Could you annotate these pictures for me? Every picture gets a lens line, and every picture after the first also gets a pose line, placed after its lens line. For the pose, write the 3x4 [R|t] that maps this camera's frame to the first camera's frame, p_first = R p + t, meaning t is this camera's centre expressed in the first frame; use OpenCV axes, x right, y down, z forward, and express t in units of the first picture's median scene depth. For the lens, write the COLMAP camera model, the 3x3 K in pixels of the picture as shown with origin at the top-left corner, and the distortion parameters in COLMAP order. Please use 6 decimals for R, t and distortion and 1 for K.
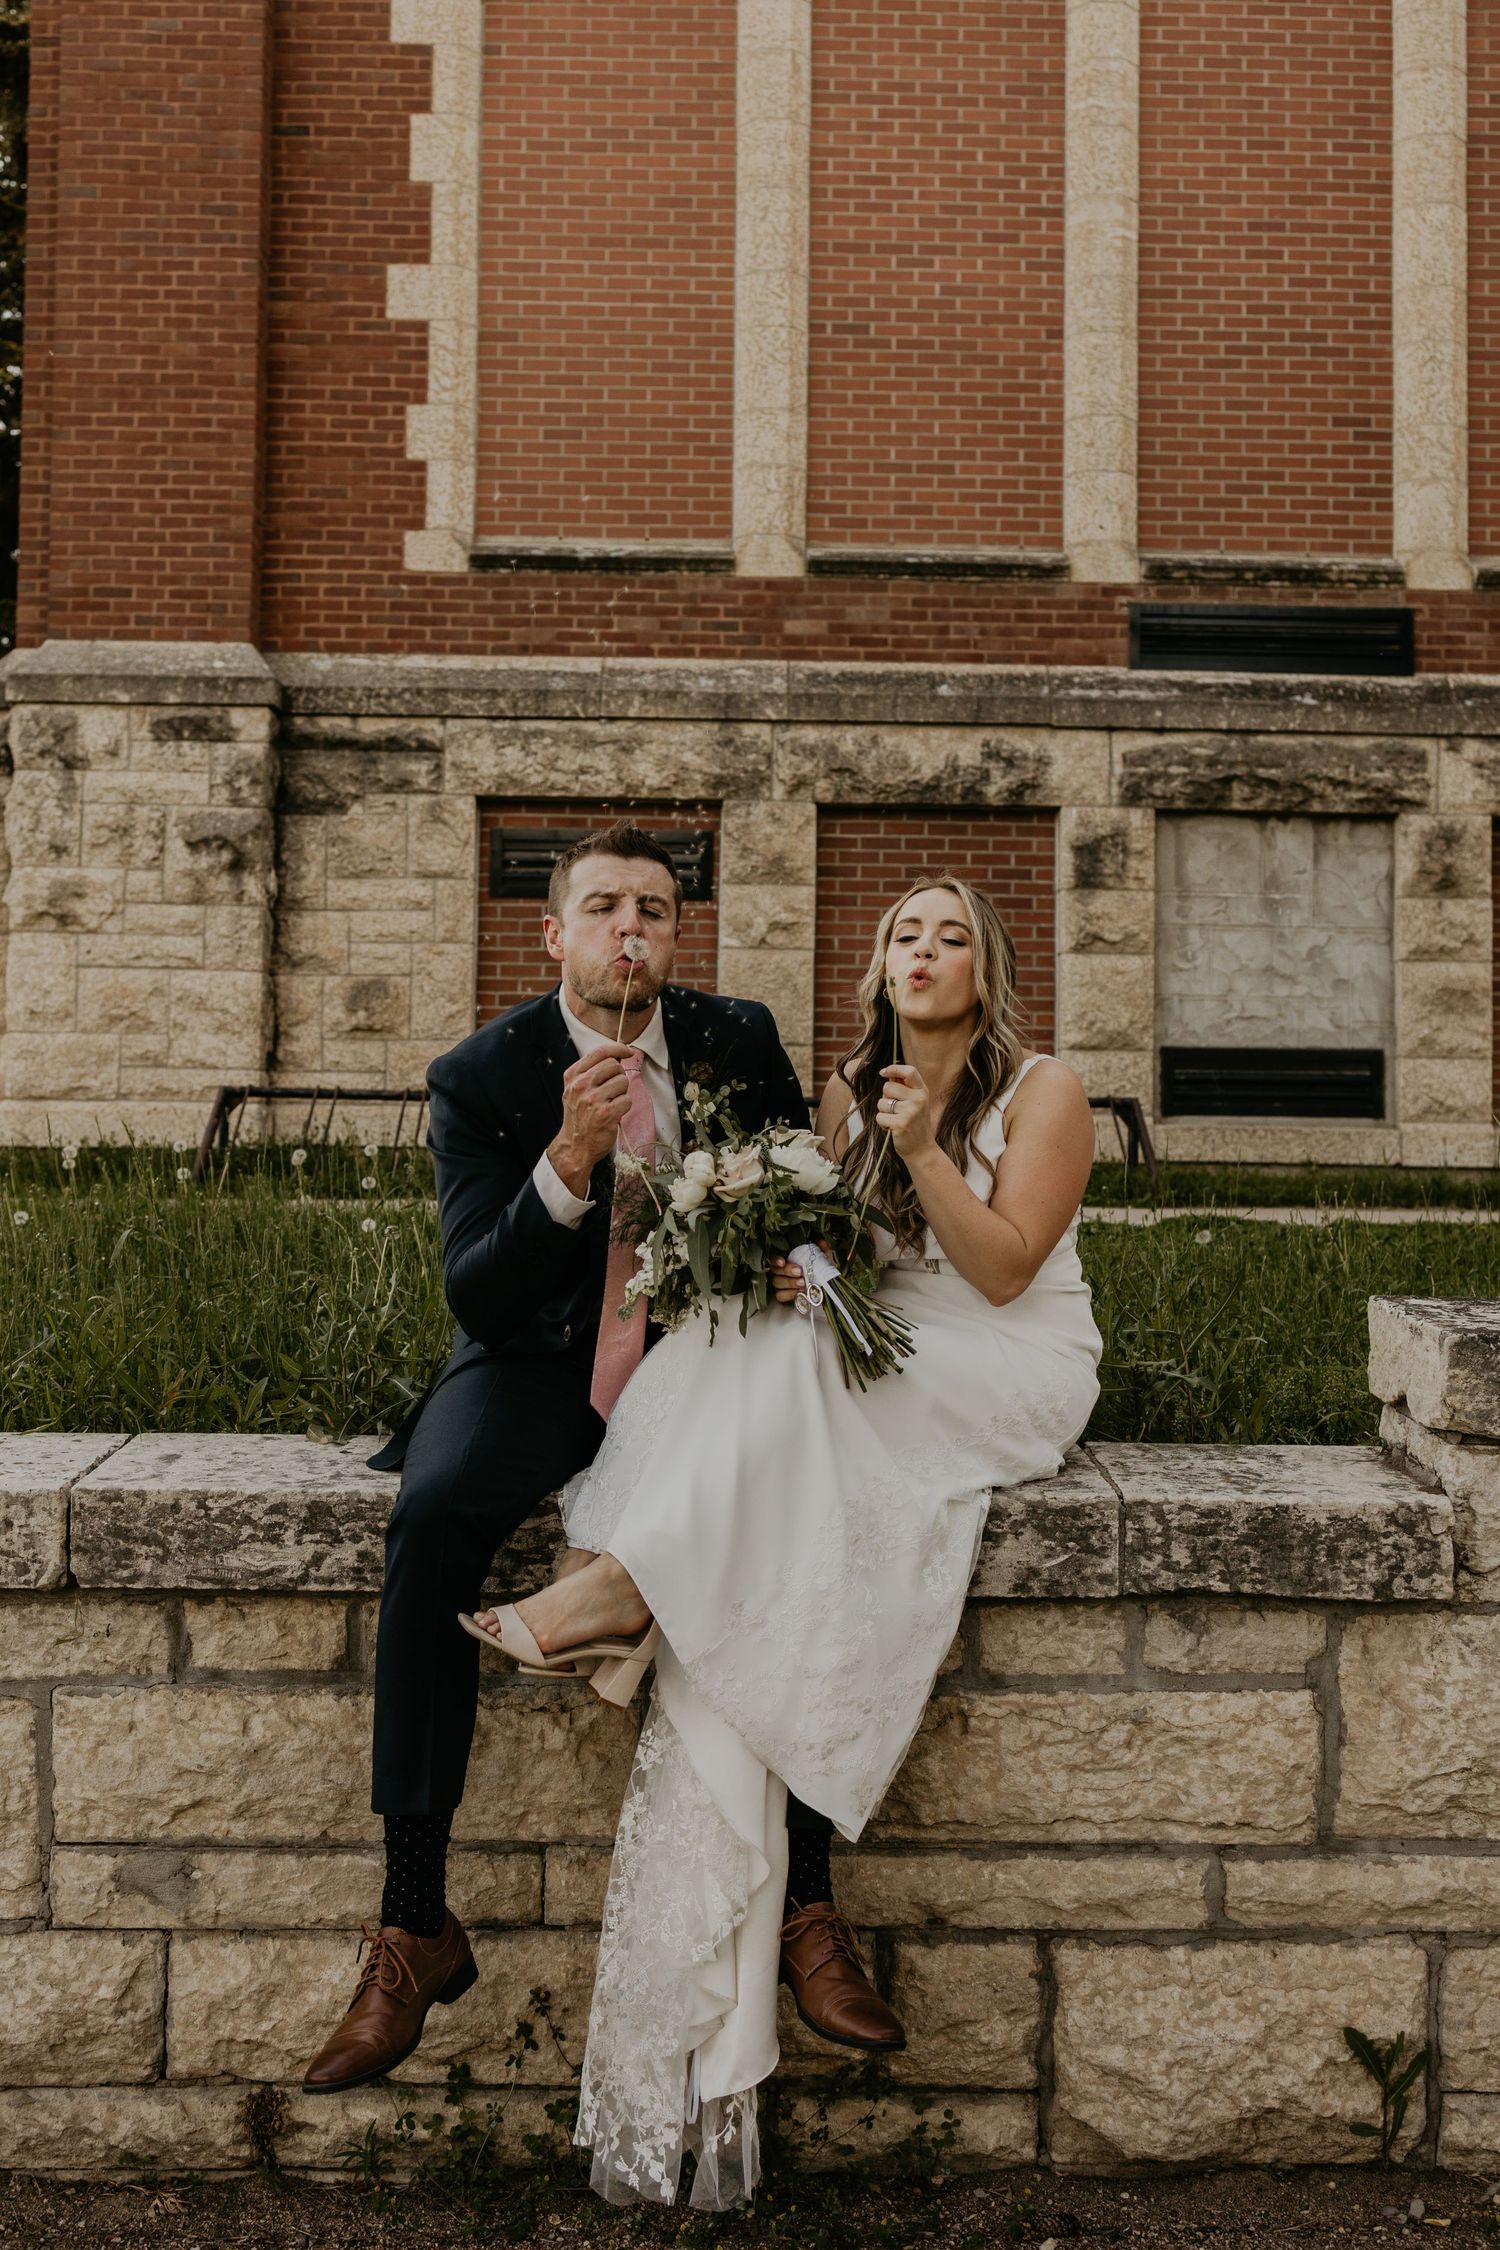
lens RADIAL K [[1905.9, 0, 744.7], [0, 1905.9, 1117.8], [0, 0, 1]] dist [-0.028948, -0.010413]
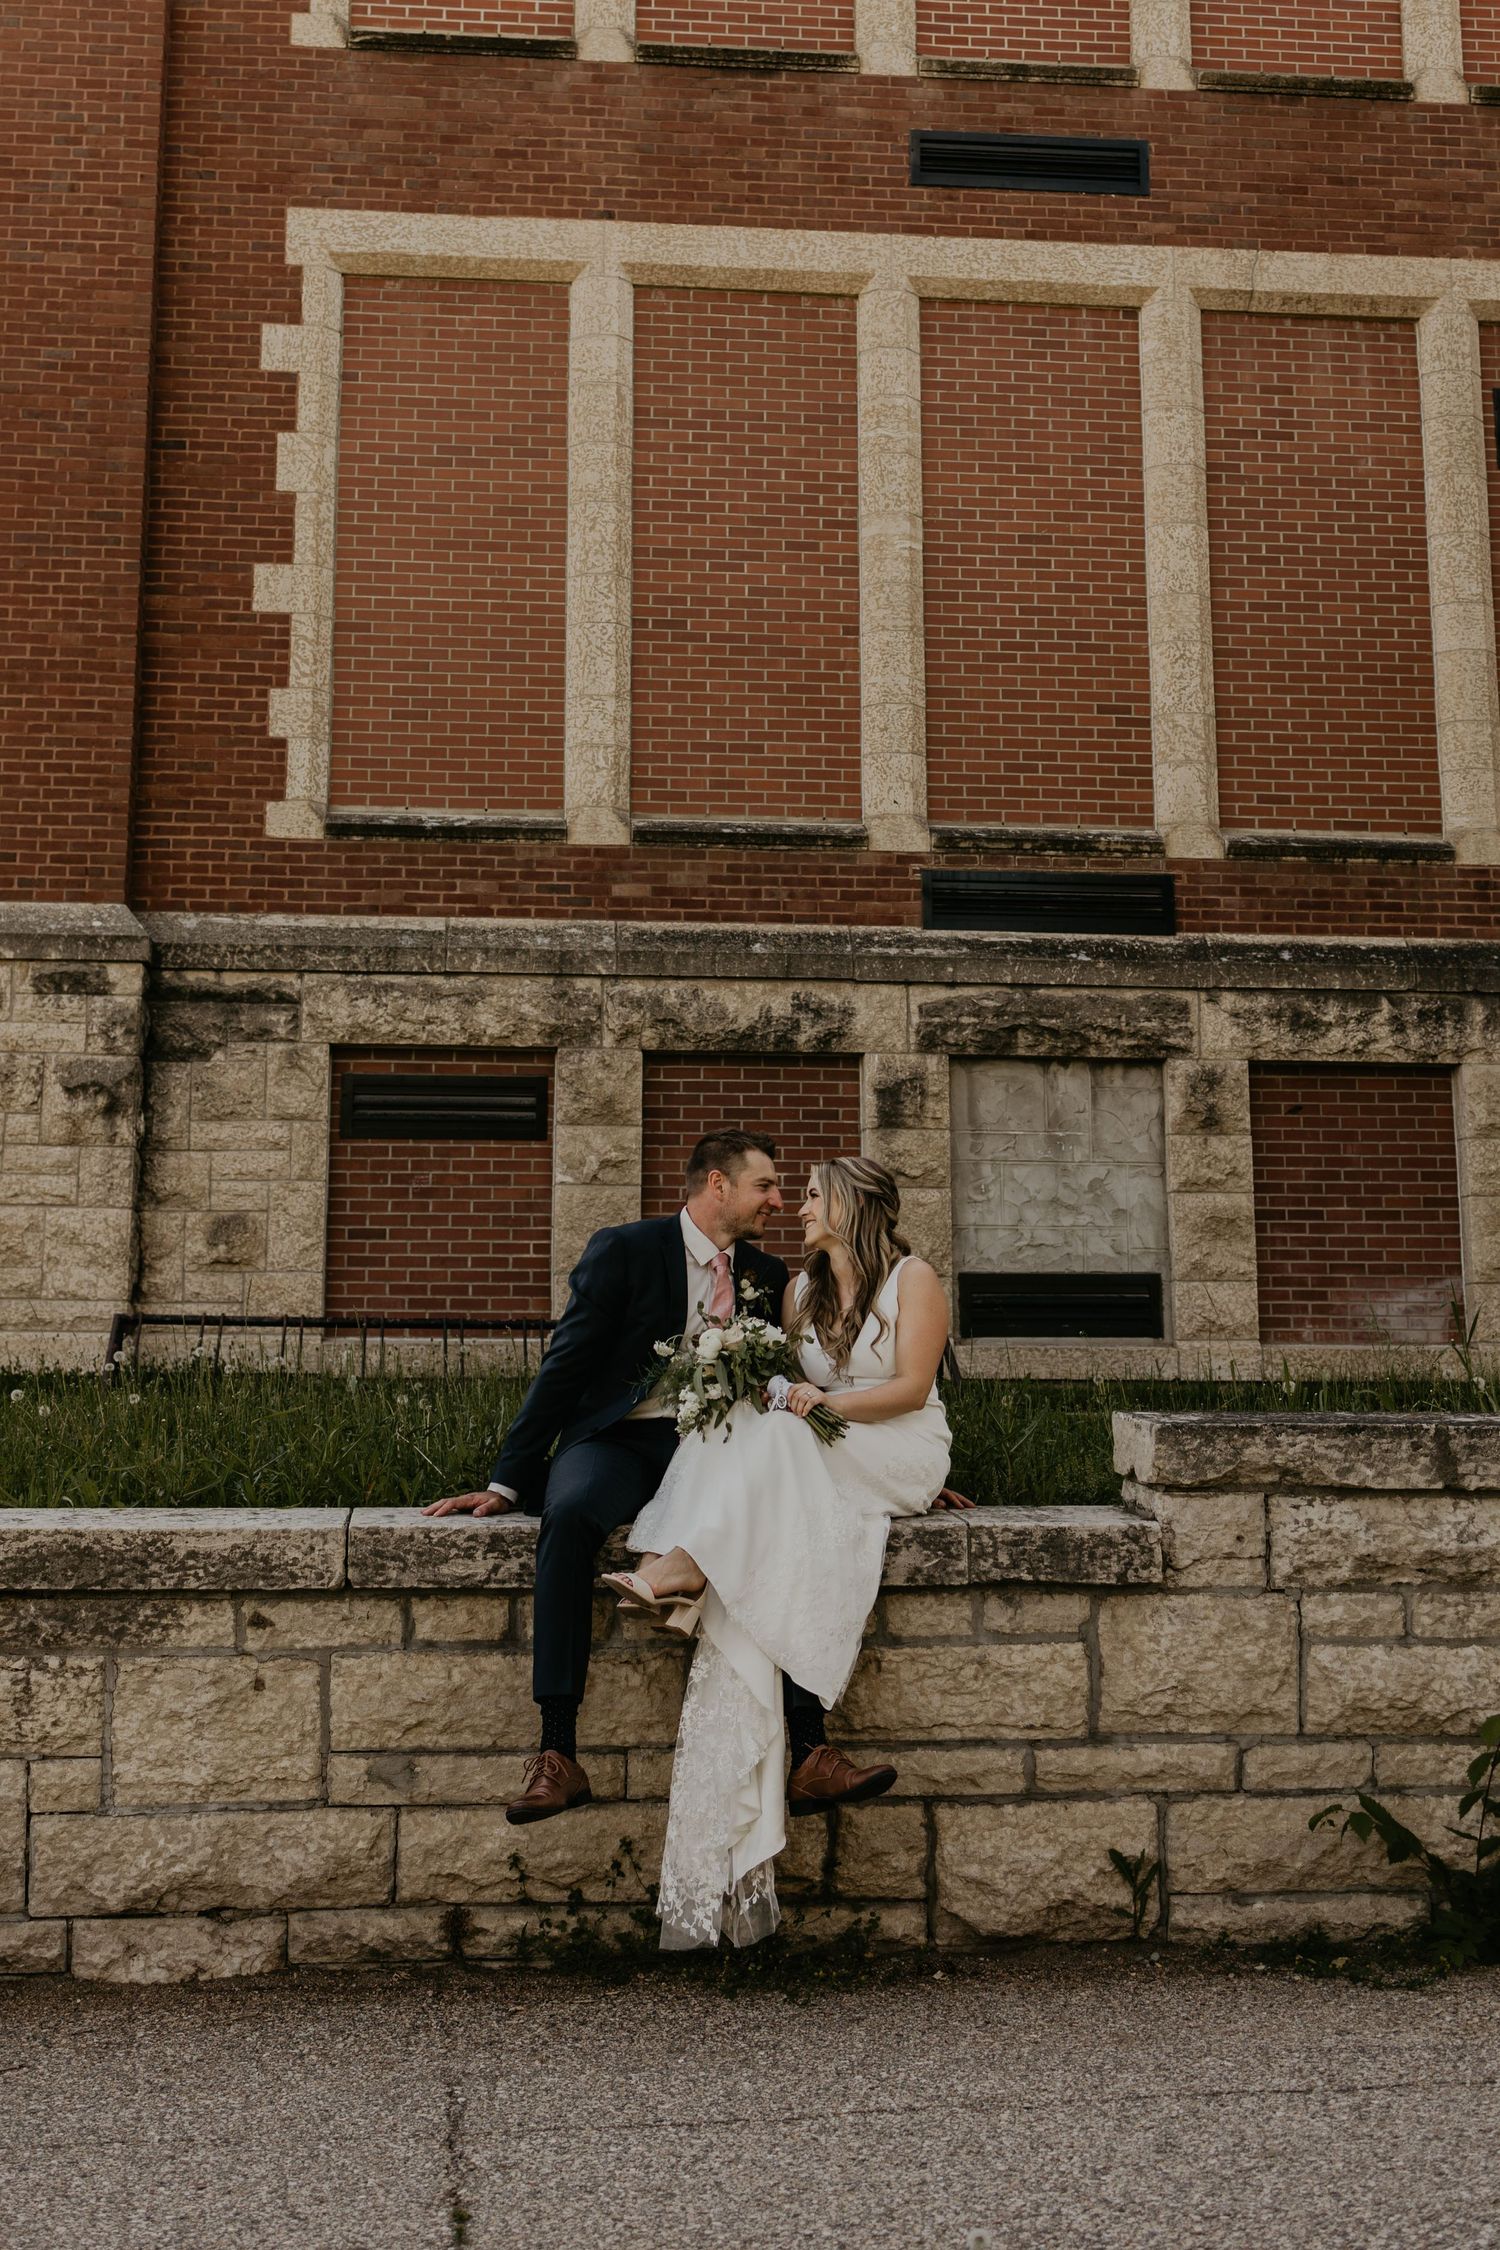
lens RADIAL K [[2278.5, 0, 755.3], [0, 2278.5, 1123.1], [0, 0, 1]] dist [-0.074412, 0.000000]
pose [[0.990956, -0.000312, 0.134184, -0.076345], [0.015057, 0.993940, -0.108884, 0.018692], [-0.133337, 0.109919, 0.984956, -0.293687]]
